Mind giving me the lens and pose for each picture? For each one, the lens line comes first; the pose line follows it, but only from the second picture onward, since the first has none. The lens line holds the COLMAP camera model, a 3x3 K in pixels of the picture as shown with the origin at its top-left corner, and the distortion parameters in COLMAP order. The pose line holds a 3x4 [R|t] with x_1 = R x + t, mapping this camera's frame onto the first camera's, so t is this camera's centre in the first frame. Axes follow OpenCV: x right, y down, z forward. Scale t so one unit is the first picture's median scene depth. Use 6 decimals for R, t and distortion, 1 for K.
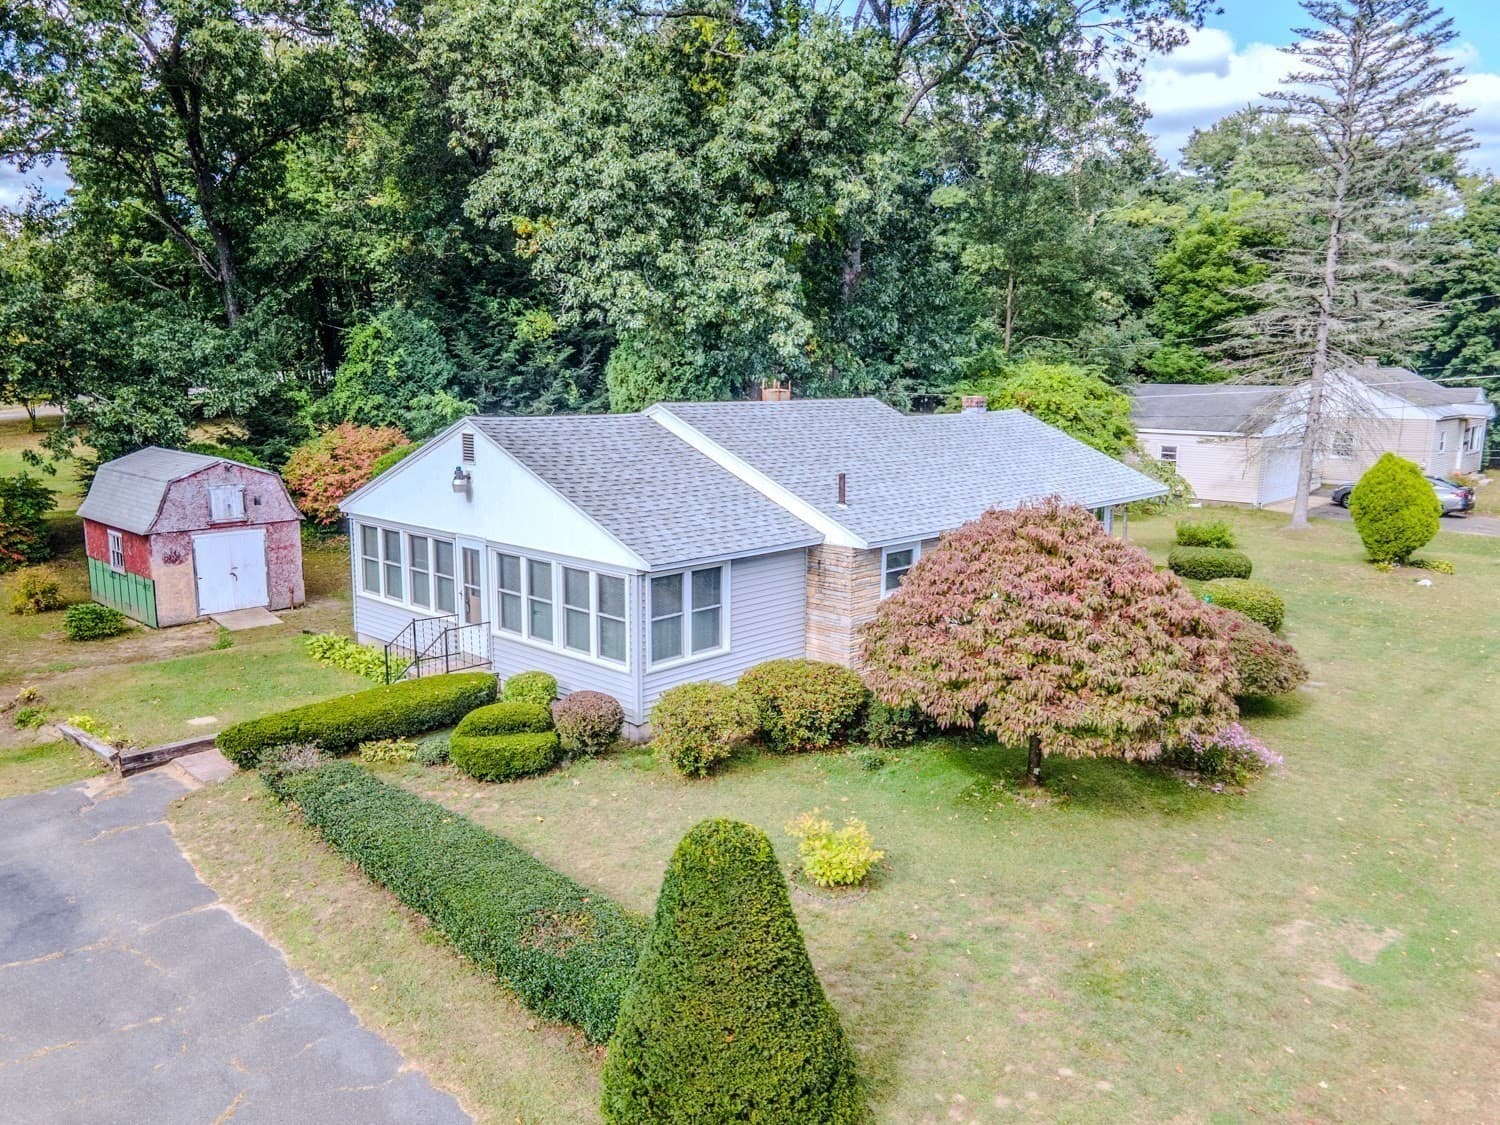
lens RADIAL K [[1094.2, 0, 750.0], [0, 1094.2, 562.5], [0, 0, 1]] dist [-0.000448, 0.084614]
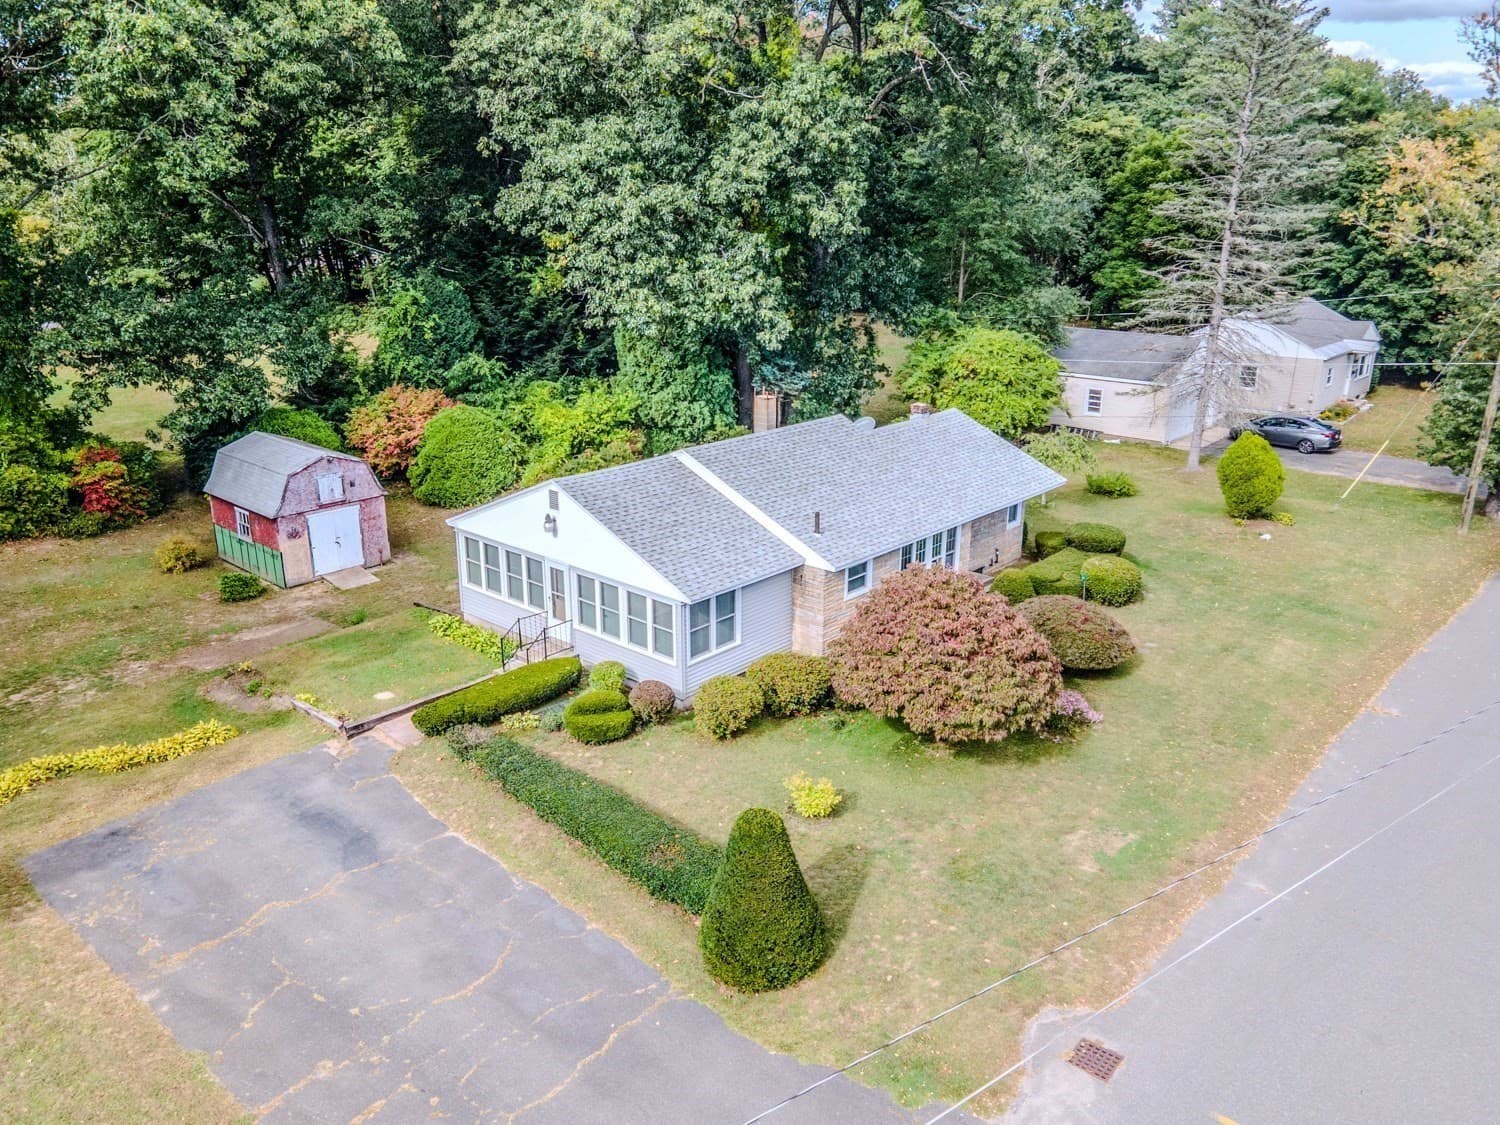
lens RADIAL K [[1052.7, 0, 750.0], [0, 1052.7, 562.5], [0, 0, 1]] dist [0.025642, 0.047264]
pose [[0.999727, -0.012523, 0.019738, -0.033793], [0.009812, 0.991214, 0.131903, -0.218843], [-0.021217, -0.131674, 0.991066, -0.398655]]
